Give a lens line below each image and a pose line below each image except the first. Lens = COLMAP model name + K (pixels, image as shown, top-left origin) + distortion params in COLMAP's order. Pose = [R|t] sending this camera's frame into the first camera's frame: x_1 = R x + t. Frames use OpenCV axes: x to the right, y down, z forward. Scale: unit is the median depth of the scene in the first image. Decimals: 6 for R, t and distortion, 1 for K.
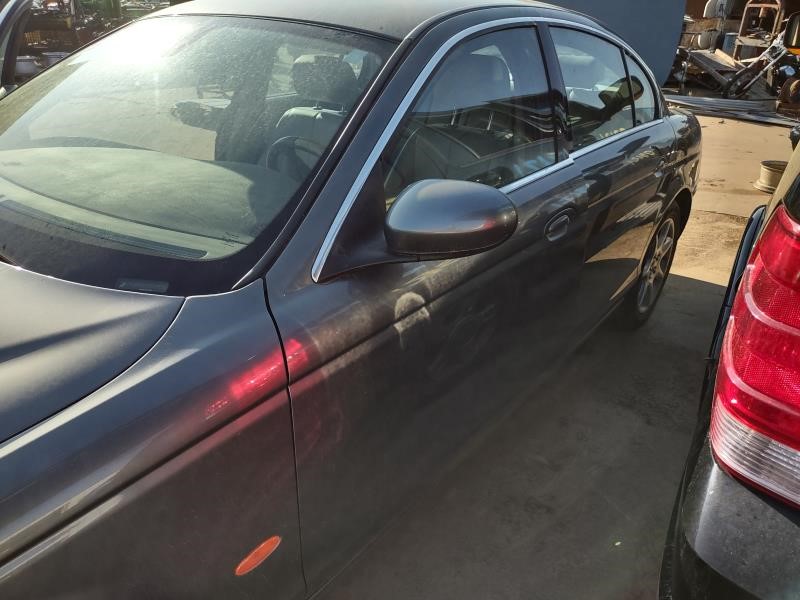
lens RADIAL K [[586.2, 0, 400.0], [0, 586.2, 300.0], [0, 0, 1]] dist [0.009585, -0.001135]
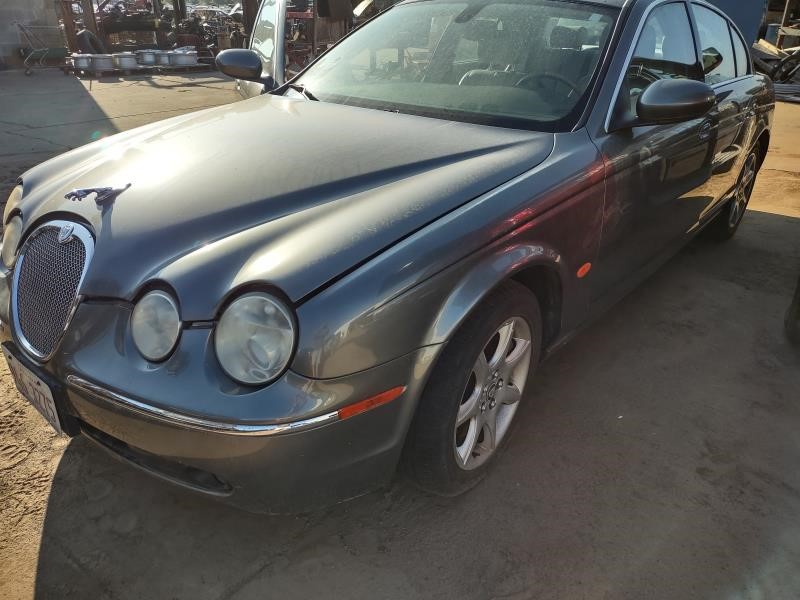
lens RADIAL K [[586.2, 0, 400.0], [0, 586.2, 300.0], [0, 0, 1]] dist [0.009585, -0.001135]
pose [[0.999242, 0.004150, -0.038702, -0.196195], [-0.004177, 0.999991, -0.000610, 0.136472], [0.038699, 0.000771, 0.999251, -0.240822]]
